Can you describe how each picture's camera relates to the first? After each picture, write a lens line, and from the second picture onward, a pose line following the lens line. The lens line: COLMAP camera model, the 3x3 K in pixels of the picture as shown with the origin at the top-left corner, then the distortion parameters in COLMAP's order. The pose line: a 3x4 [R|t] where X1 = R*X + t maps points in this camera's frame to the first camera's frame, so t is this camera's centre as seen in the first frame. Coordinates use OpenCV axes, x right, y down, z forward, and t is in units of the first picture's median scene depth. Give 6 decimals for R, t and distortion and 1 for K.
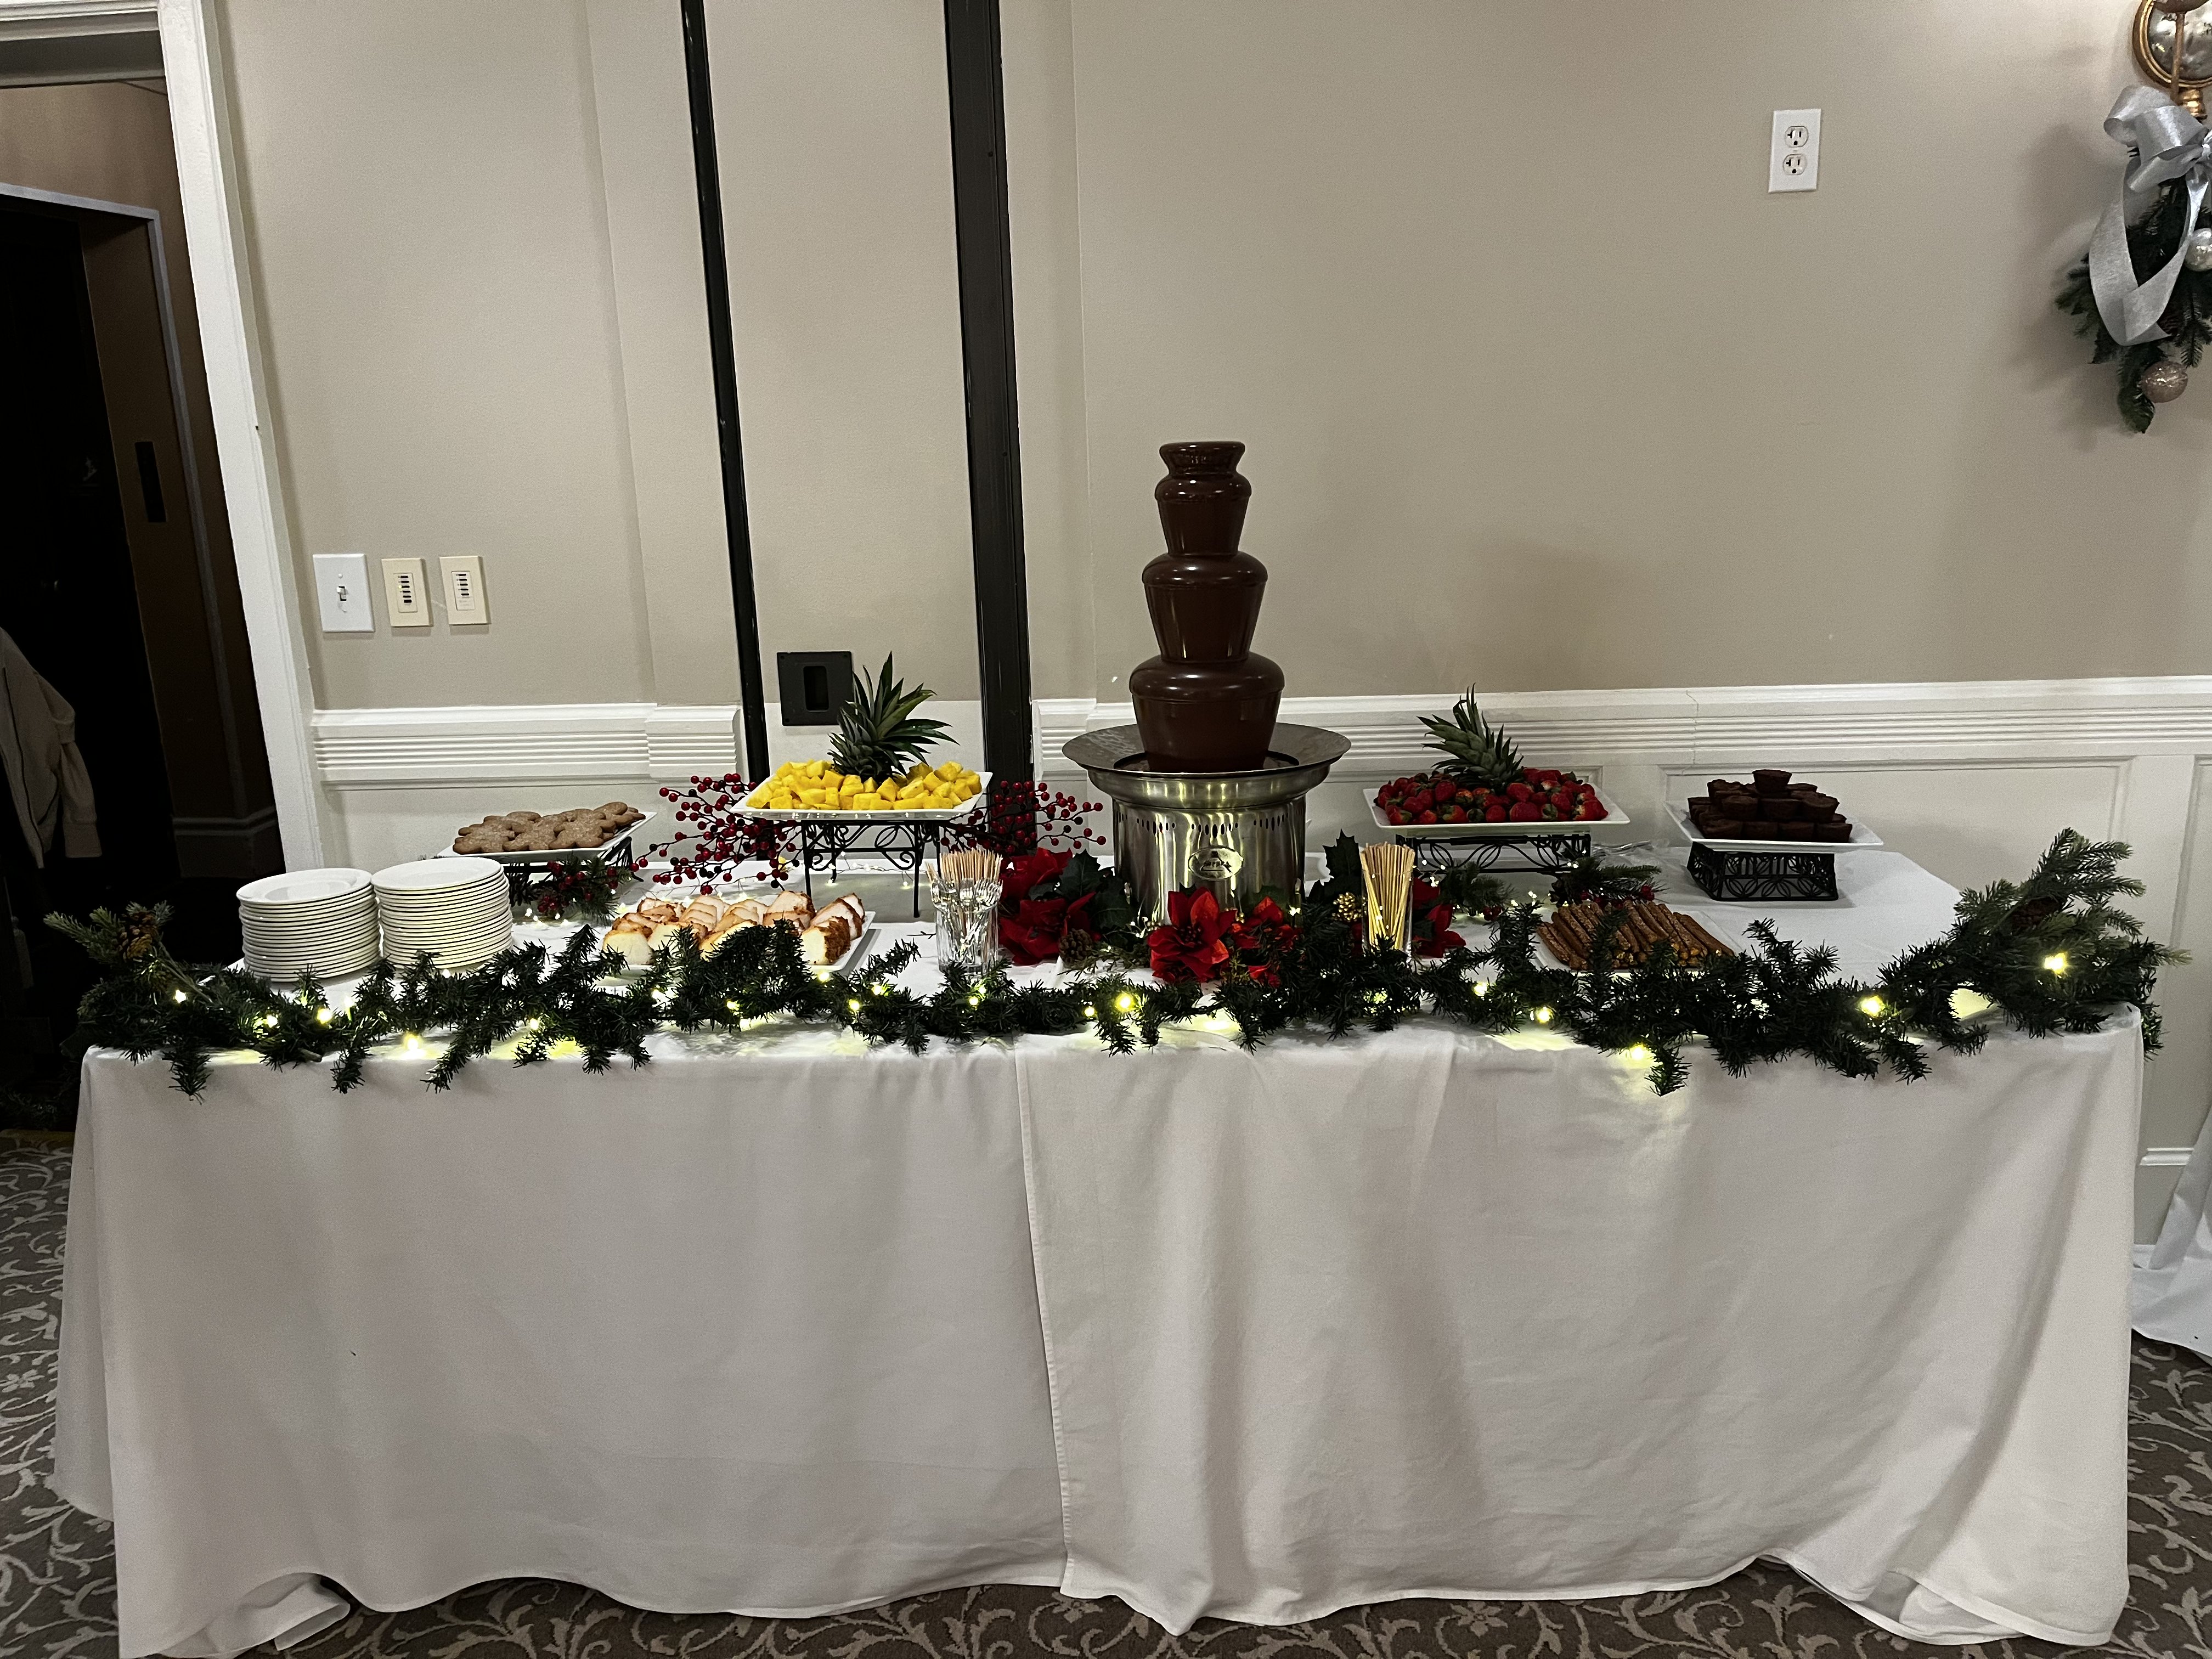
lens RADIAL K [[1679.1, 0, 1103.9], [0, 1679.1, 835.8], [0, 0, 1]] dist [0.072784, -0.109645]
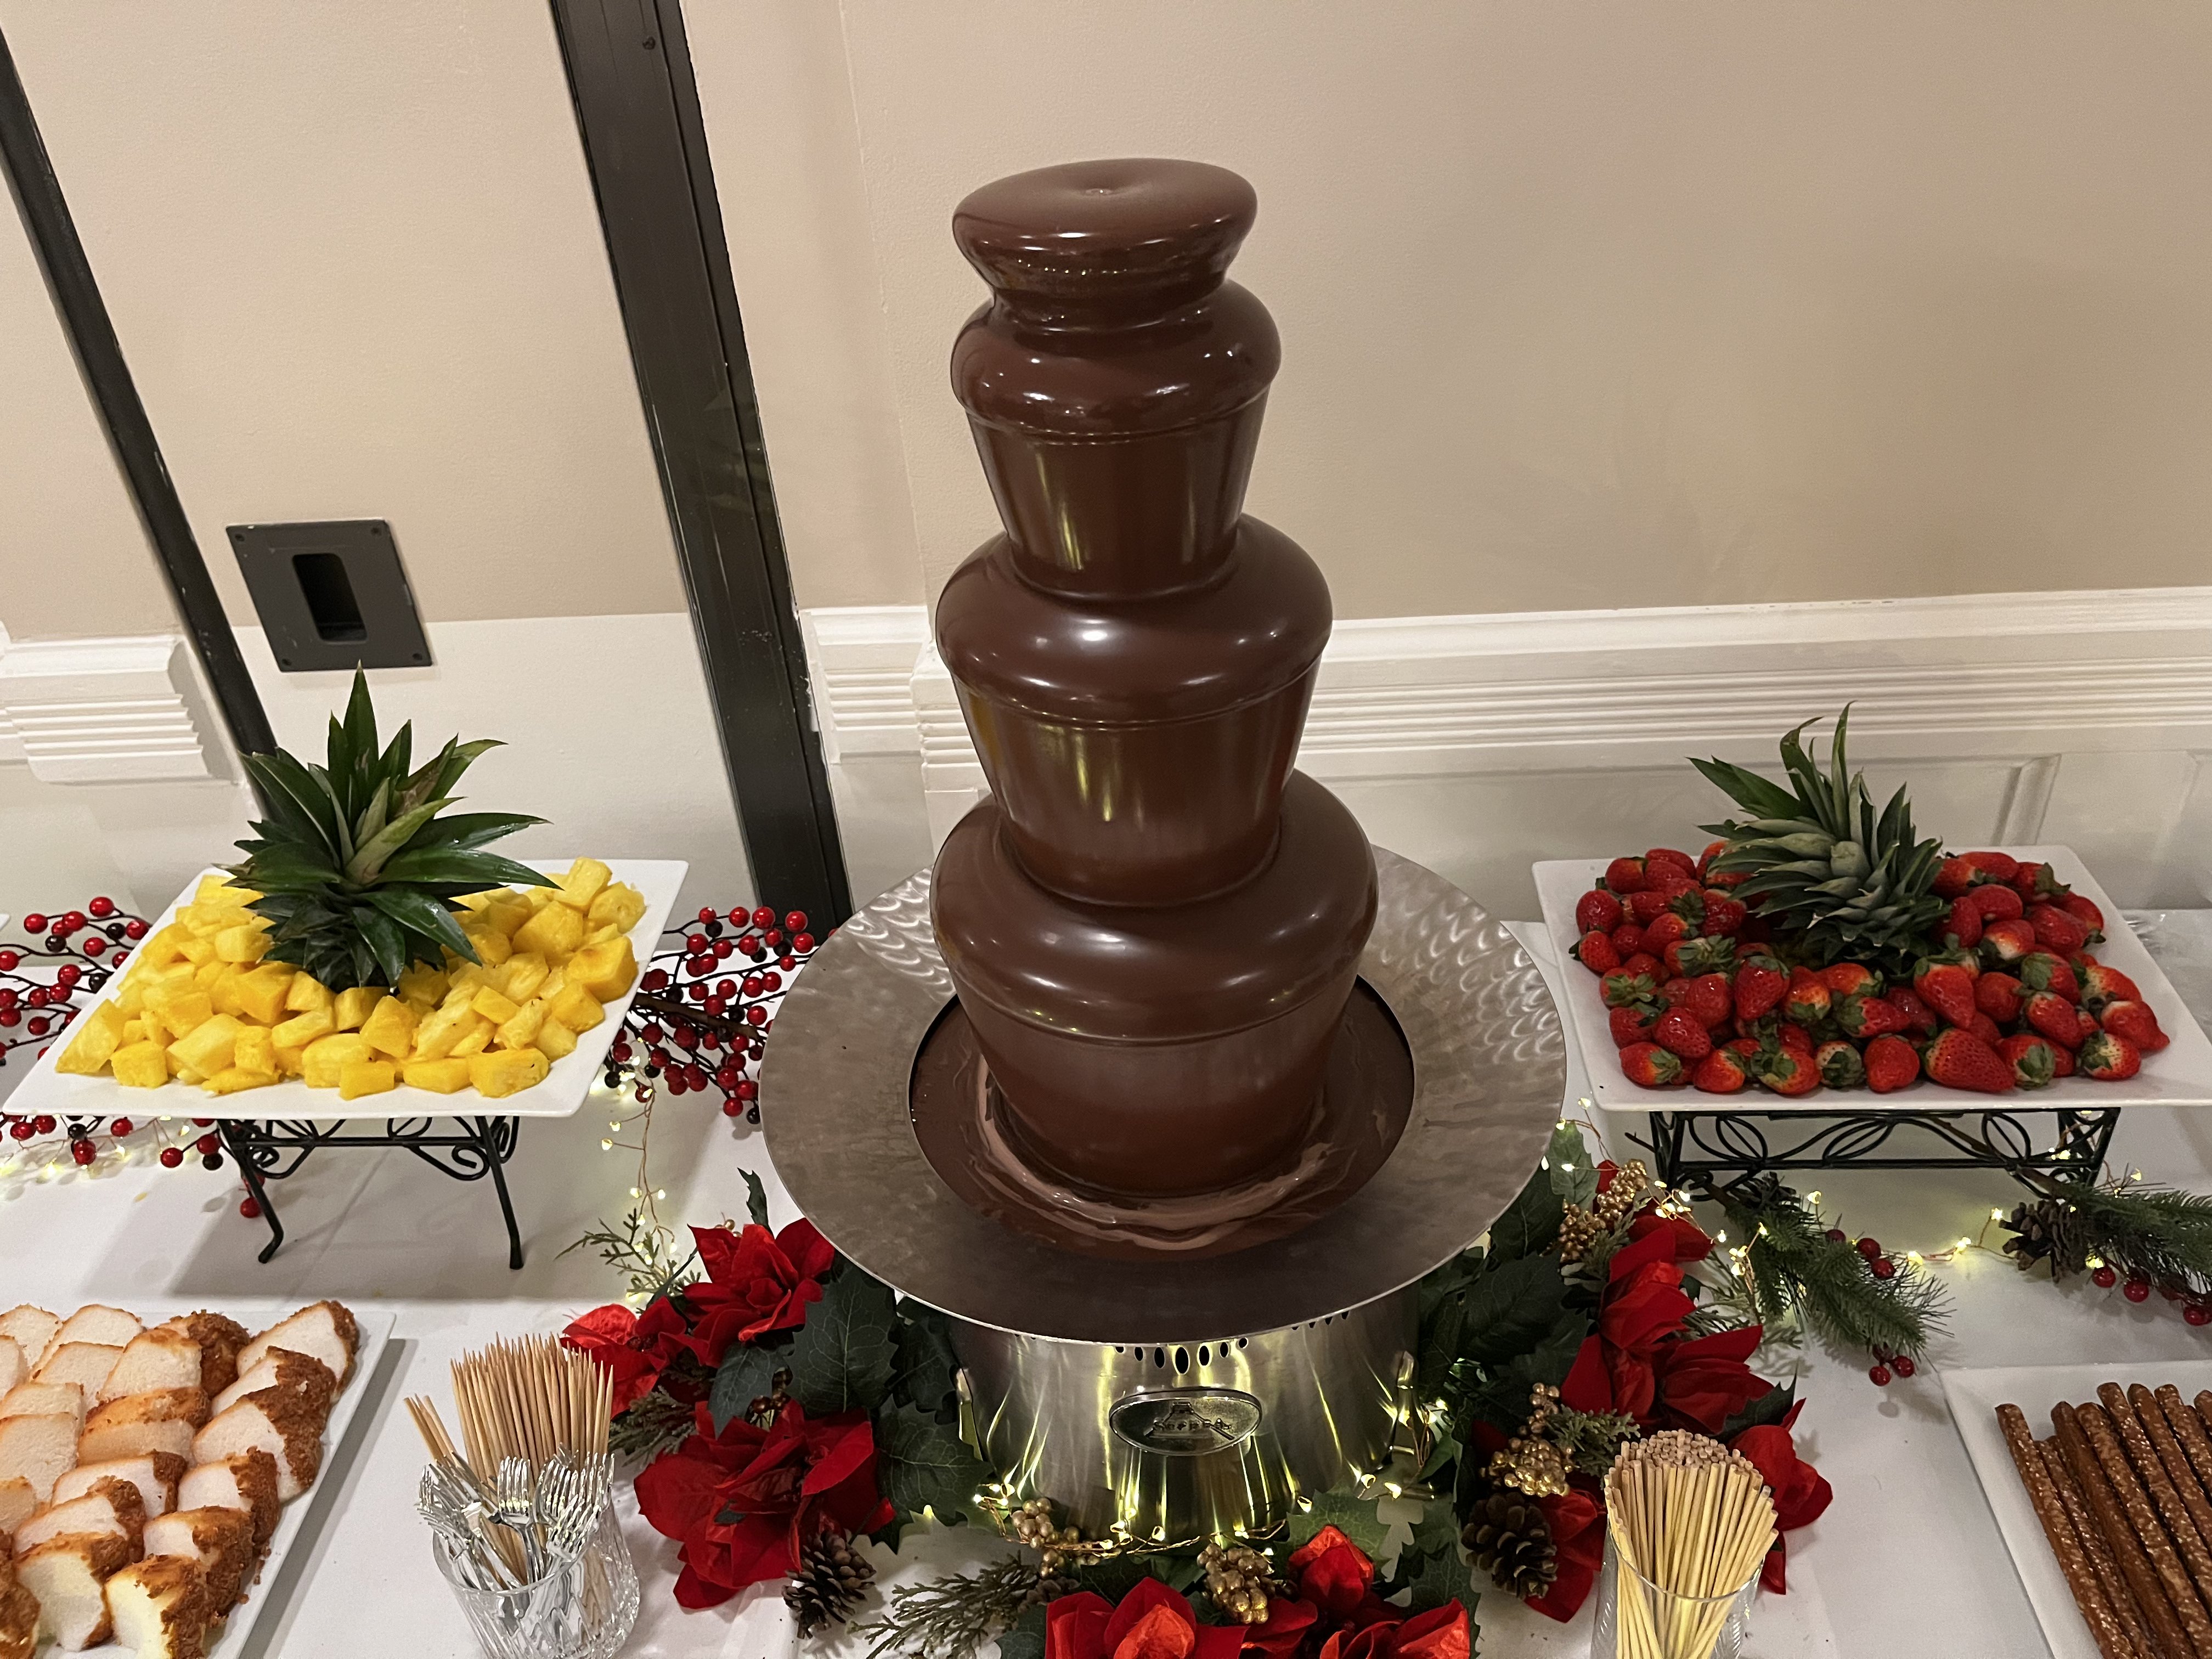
lens RADIAL K [[1698.0, 0, 1103.8], [0, 1698.0, 840.3], [0, 0, 1]] dist [0.078932, -0.115659]
pose [[0.999295, -0.034260, -0.015334, 0.053268], [0.037421, 0.941084, 0.336096, -0.206138], [0.002916, -0.336433, 0.941703, 0.631171]]
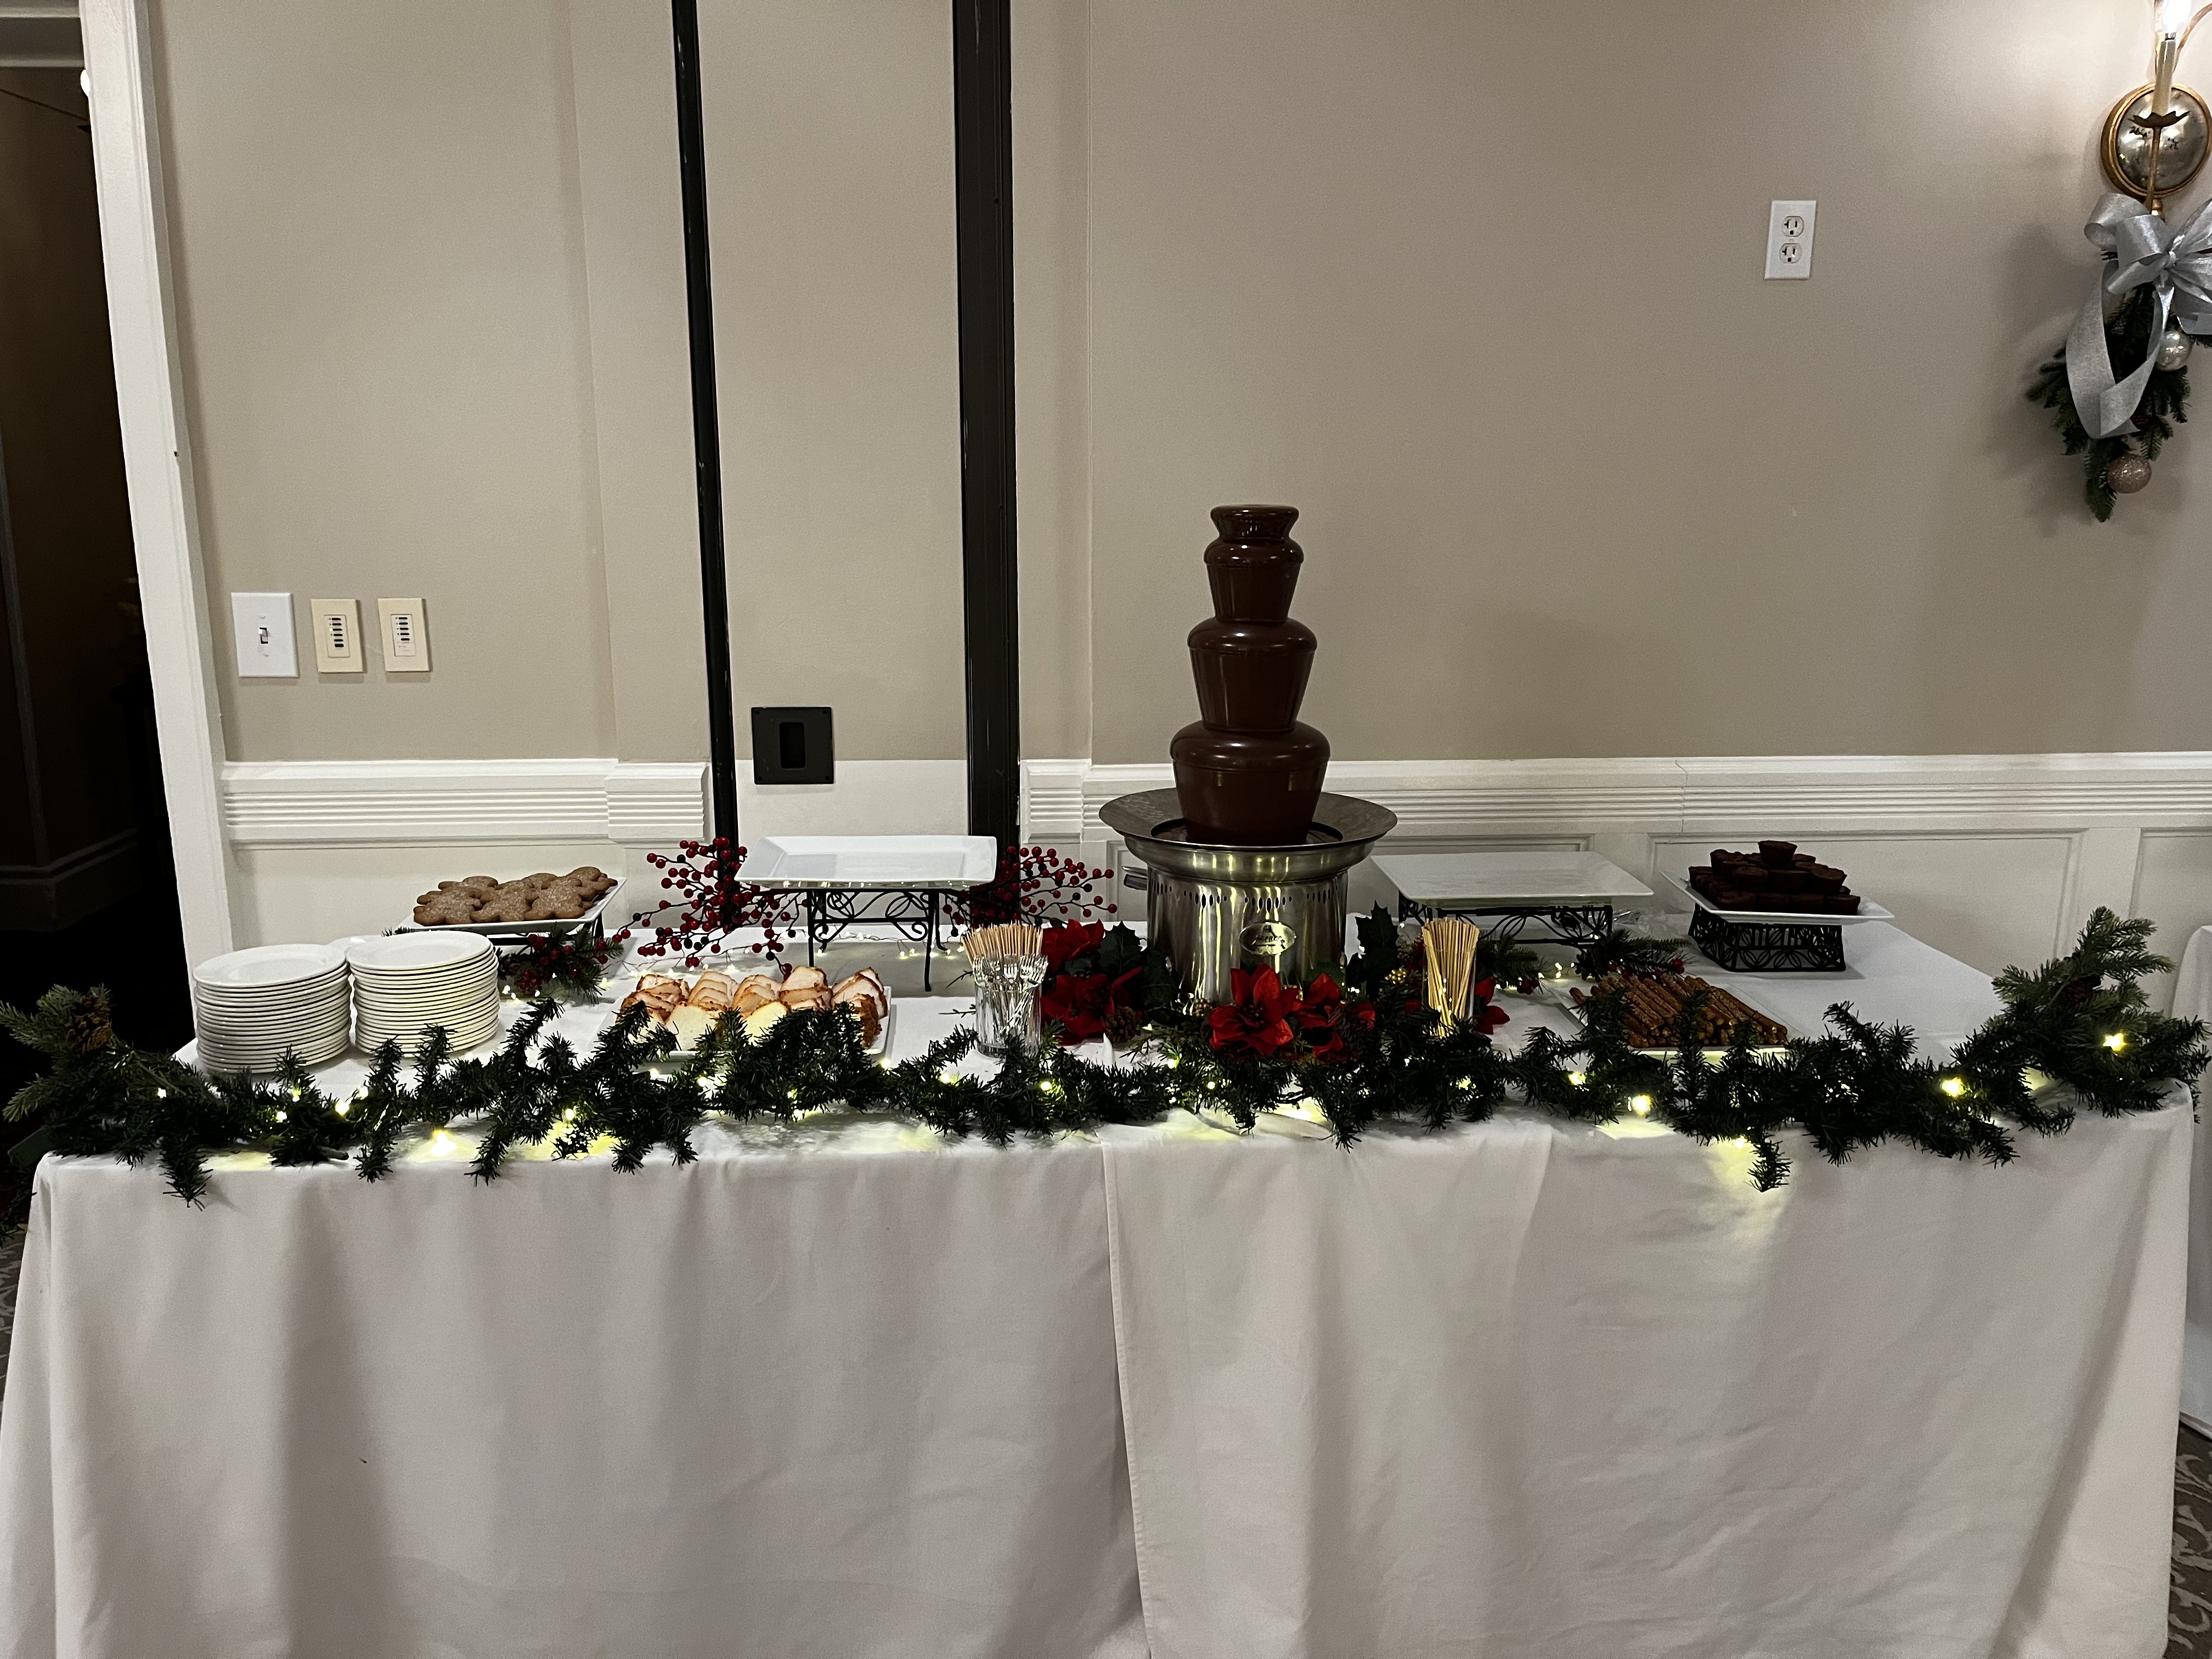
lens RADIAL K [[1677.9, 0, 1104.8], [0, 1677.9, 818.1], [0, 0, 1]] dist [0.084307, -0.123746]
pose [[0.991922, 0.006924, 0.126661, -0.136783], [-0.002921, 0.999491, -0.031758, -0.019892], [-0.126816, 0.031132, 0.991438, 0.043641]]
